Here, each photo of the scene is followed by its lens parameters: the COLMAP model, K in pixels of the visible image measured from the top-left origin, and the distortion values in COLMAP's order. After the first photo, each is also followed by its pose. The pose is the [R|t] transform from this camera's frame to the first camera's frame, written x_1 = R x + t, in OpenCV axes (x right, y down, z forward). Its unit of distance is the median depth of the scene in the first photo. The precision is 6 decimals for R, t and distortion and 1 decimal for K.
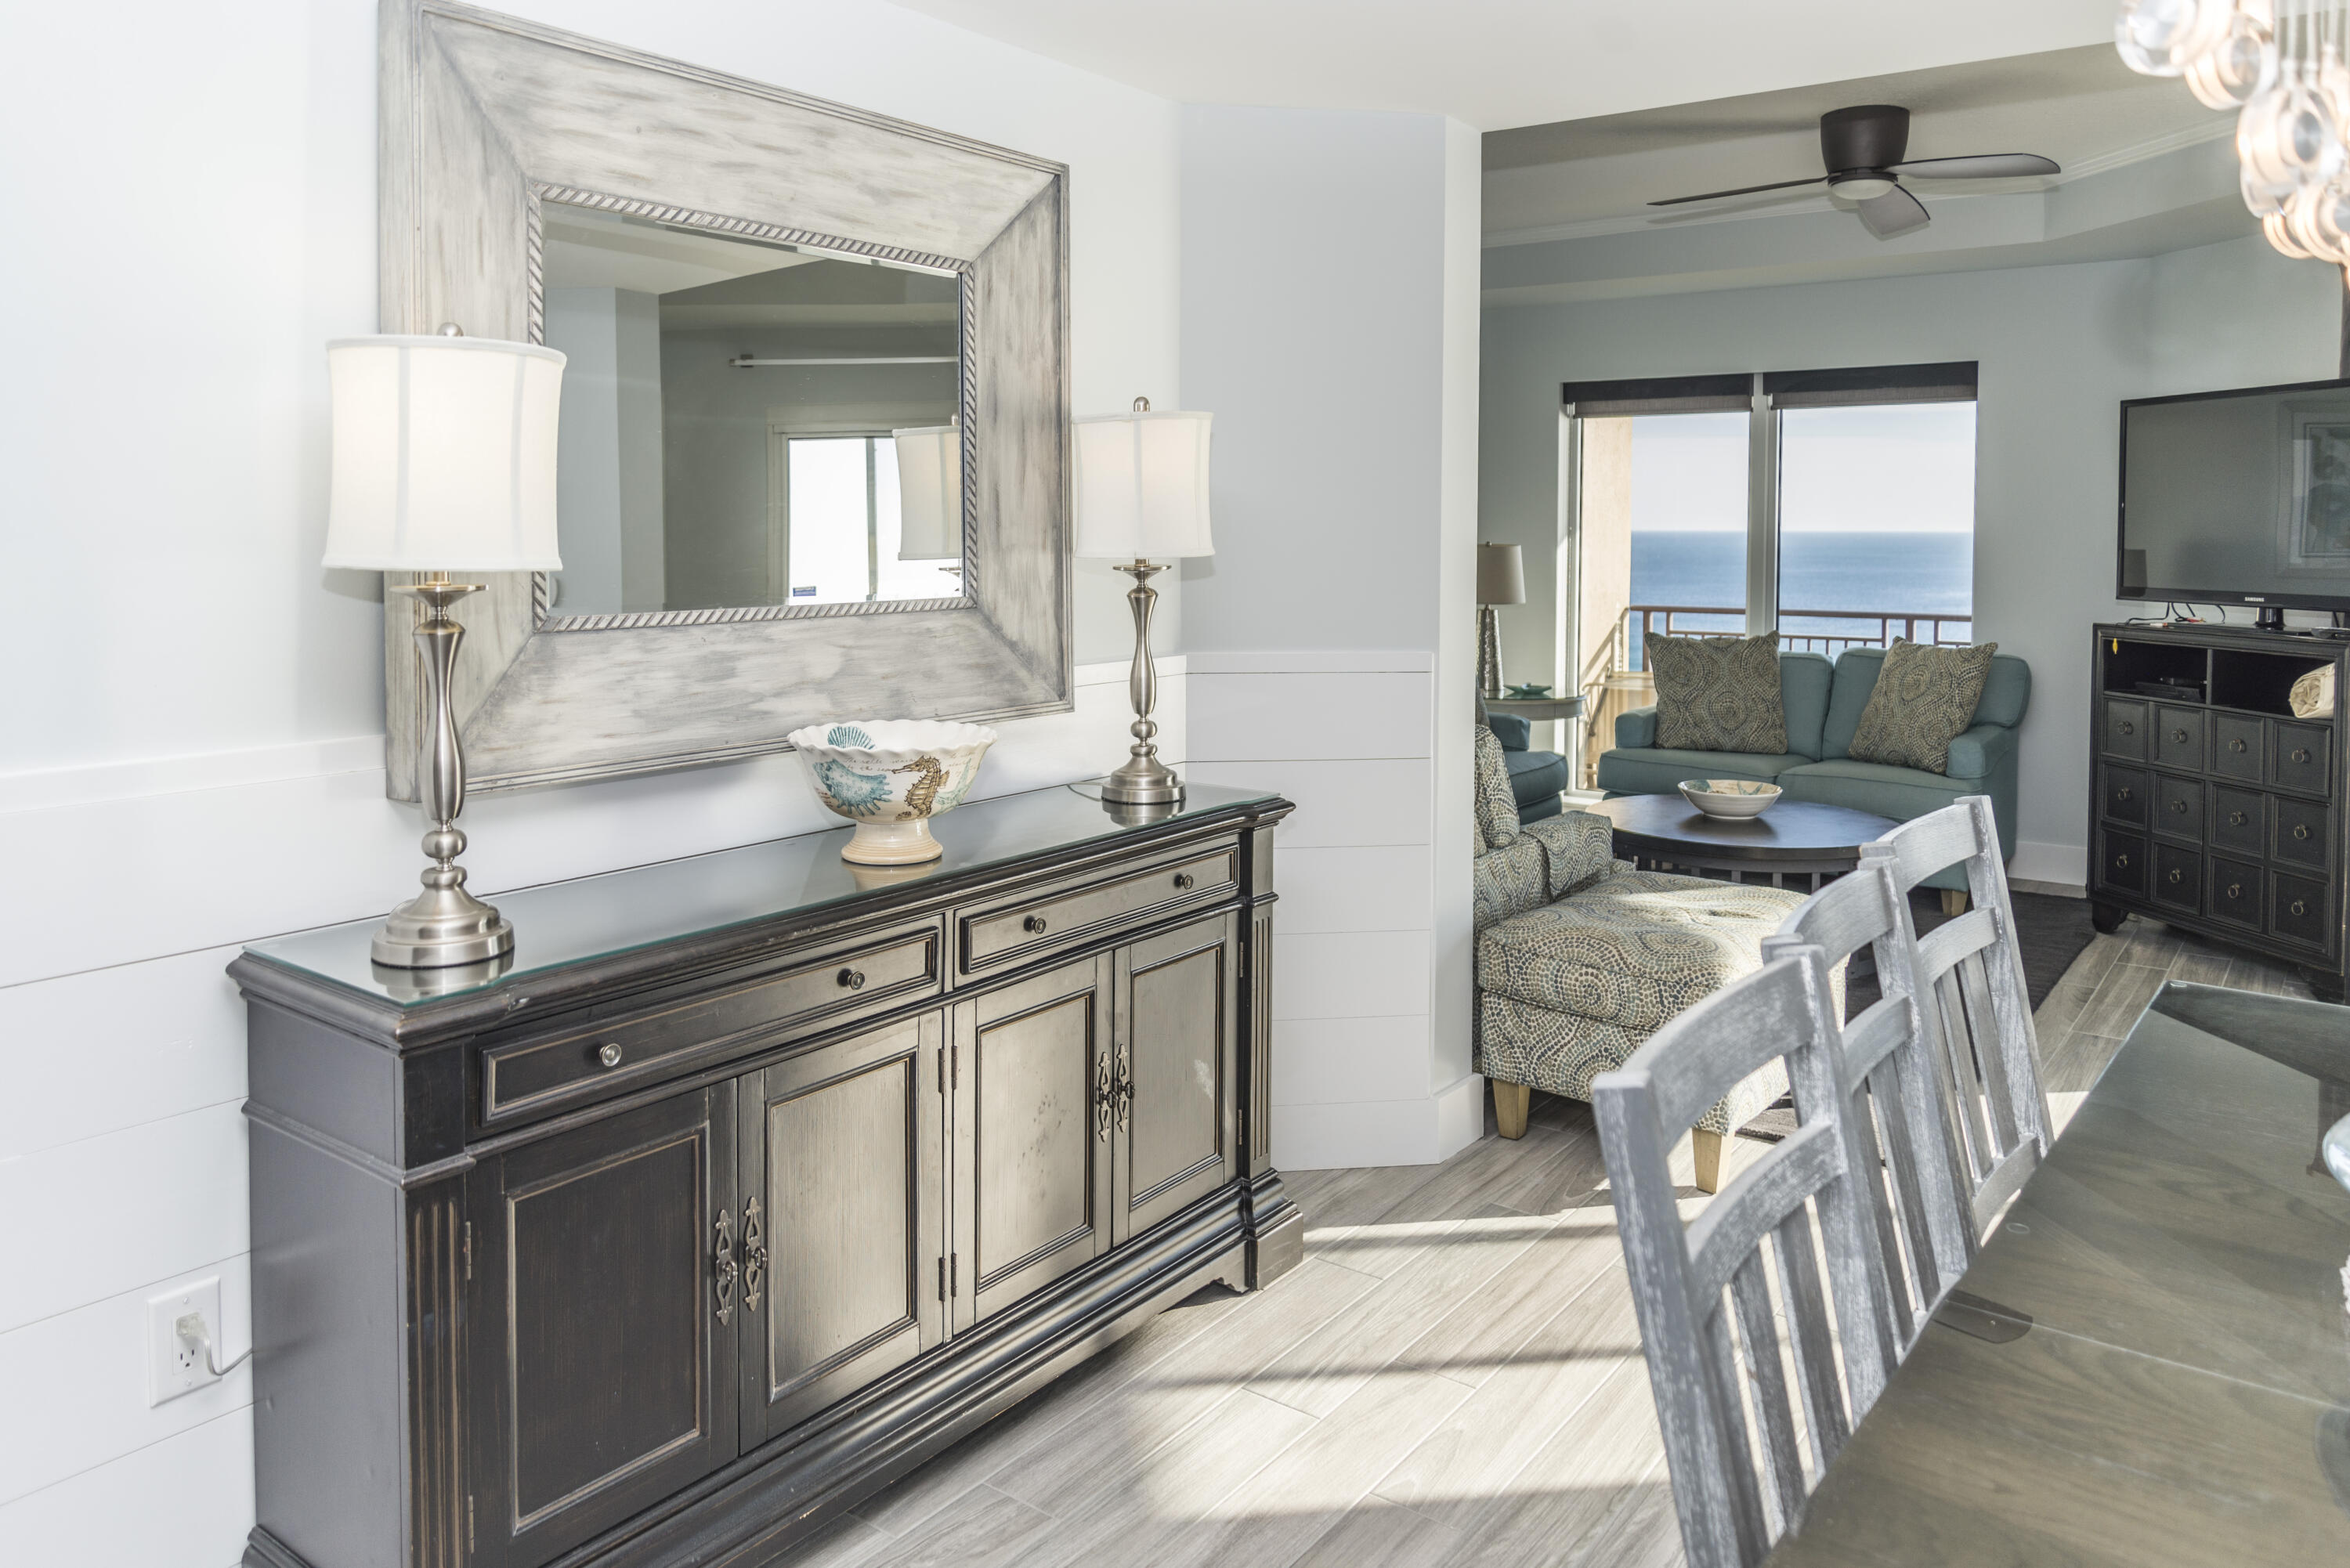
lens RADIAL K [[1625.9, 0, 1199.0], [0, 1625.9, 576.1], [0, 0, 1]] dist [-0.004349, -0.020066]
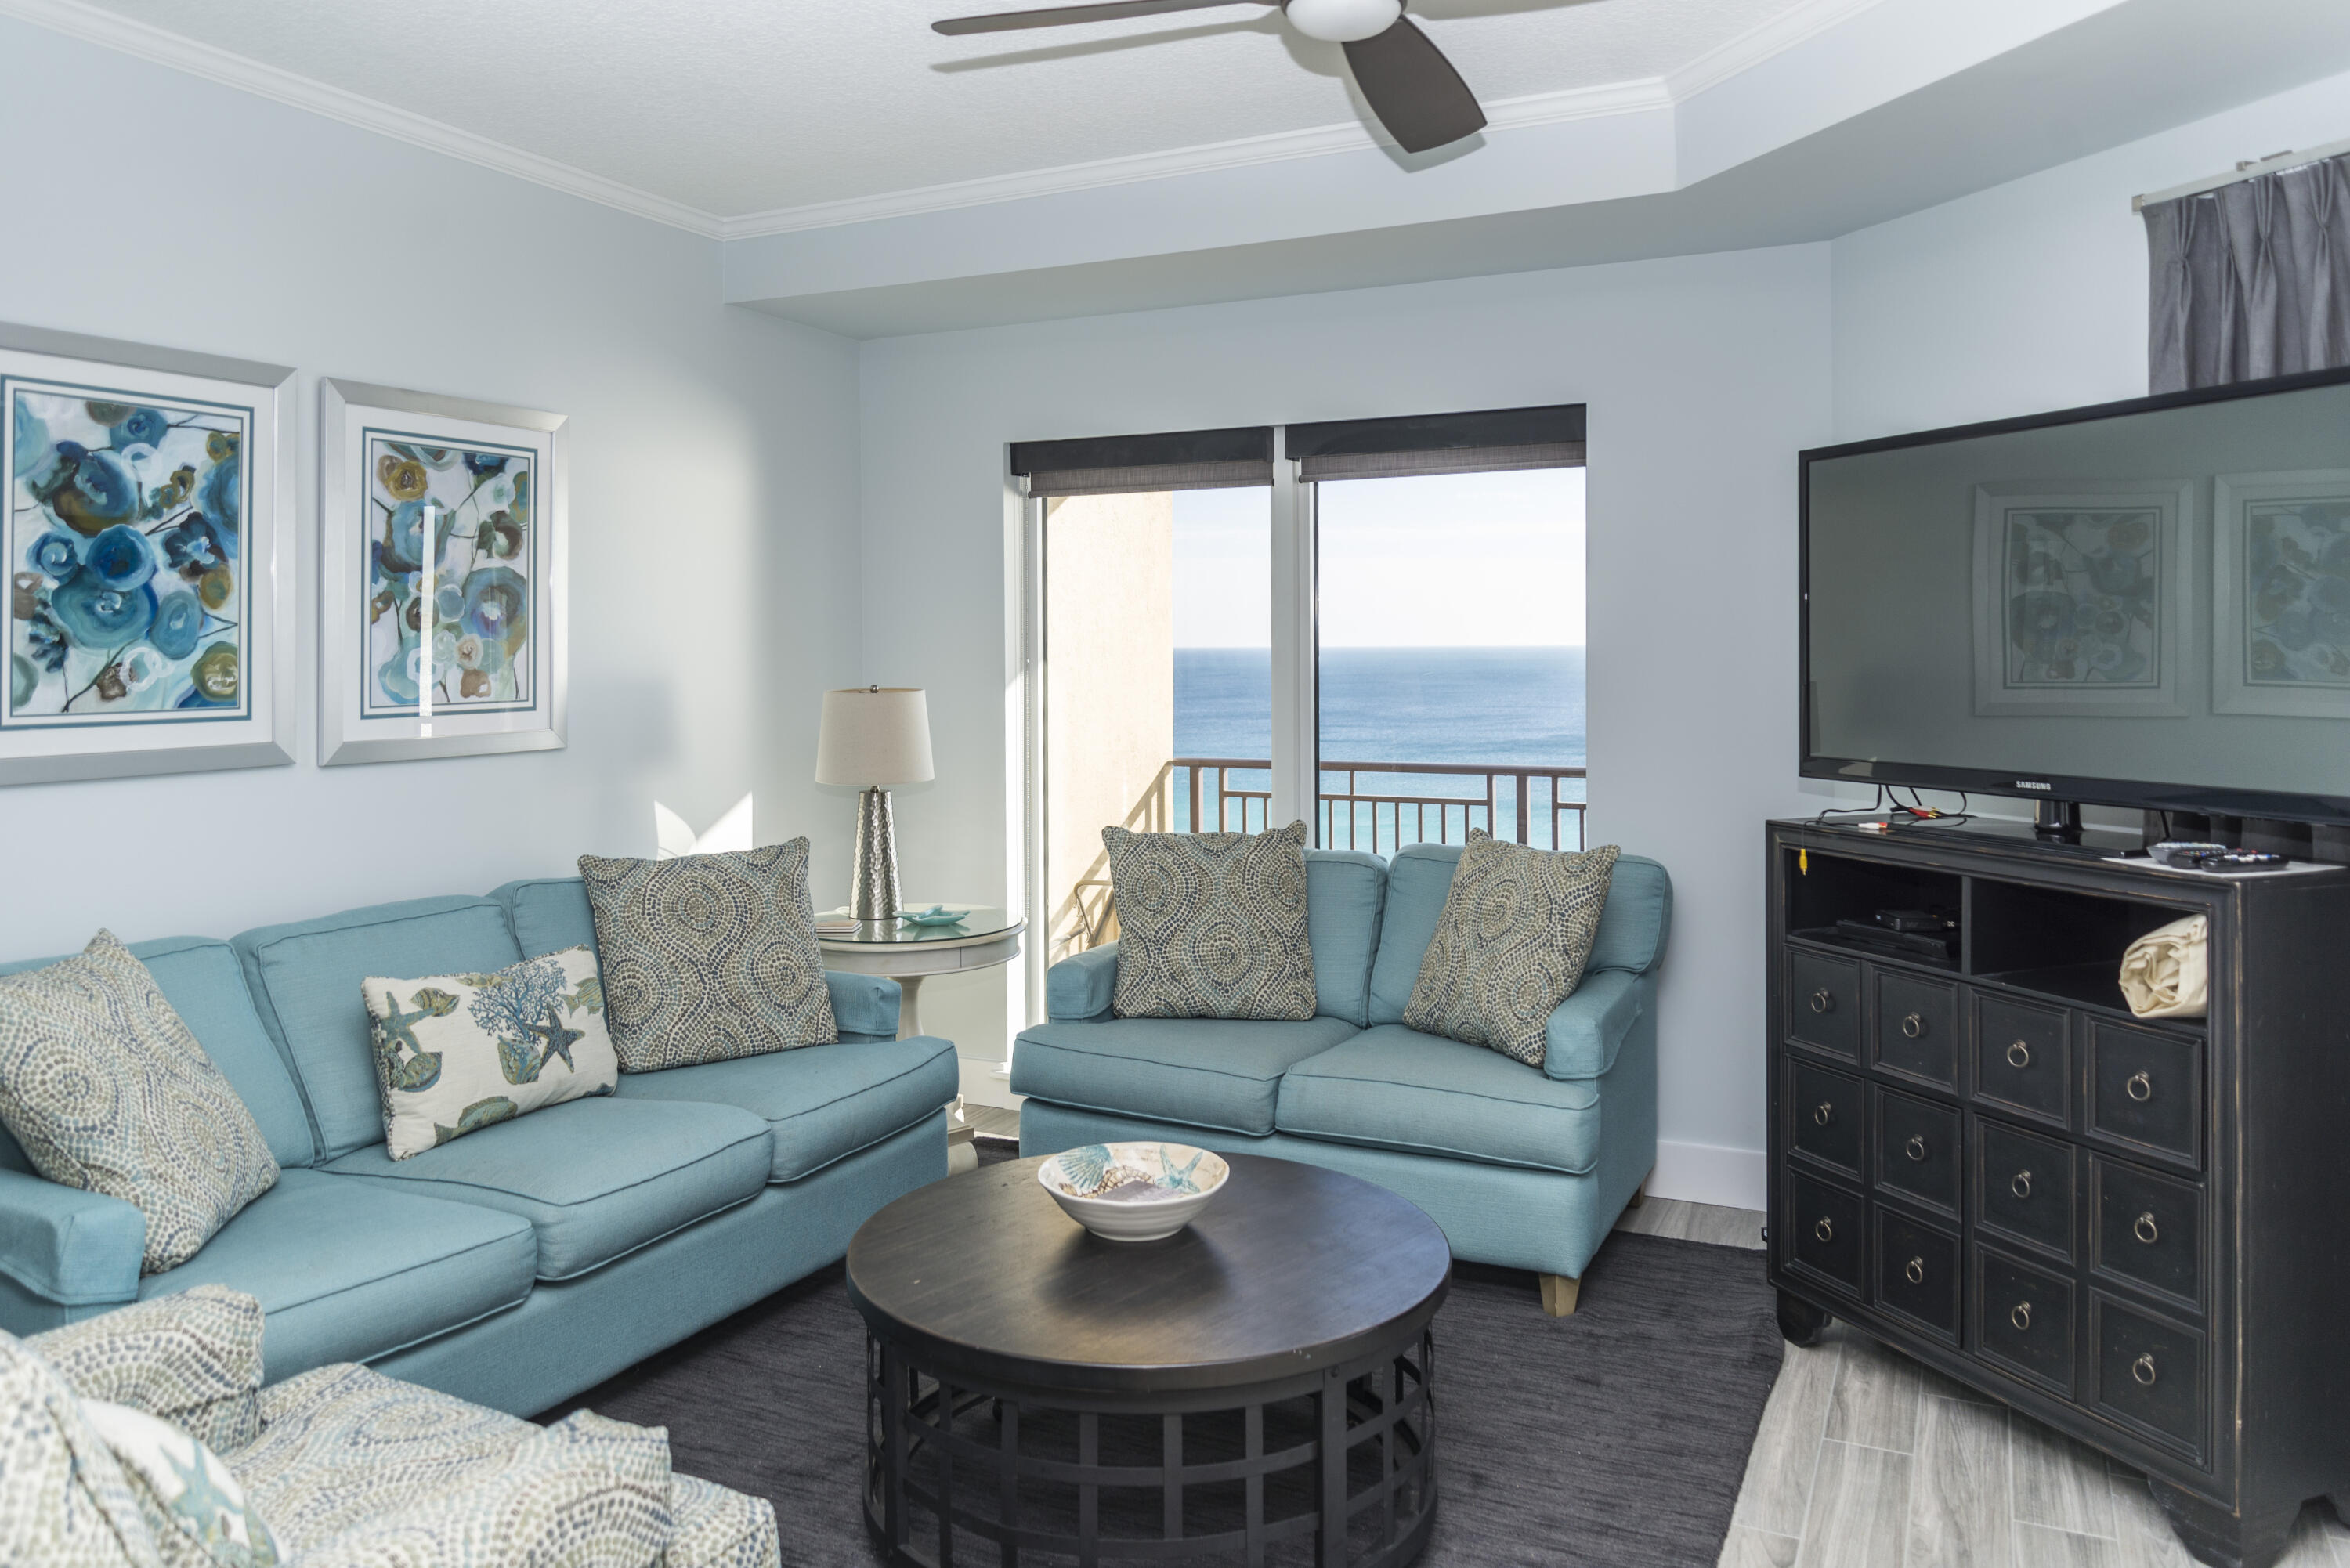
lens RADIAL K [[1629.7, 0, 1178.9], [0, 1629.7, 638.2], [0, 0, 1]] dist [-0.007093, -0.006738]
pose [[0.984098, -0.007921, 0.177450, 0.209668], [0.014109, 0.999334, -0.033640, -0.018868], [-0.177065, 0.035609, 0.983555, 0.401790]]
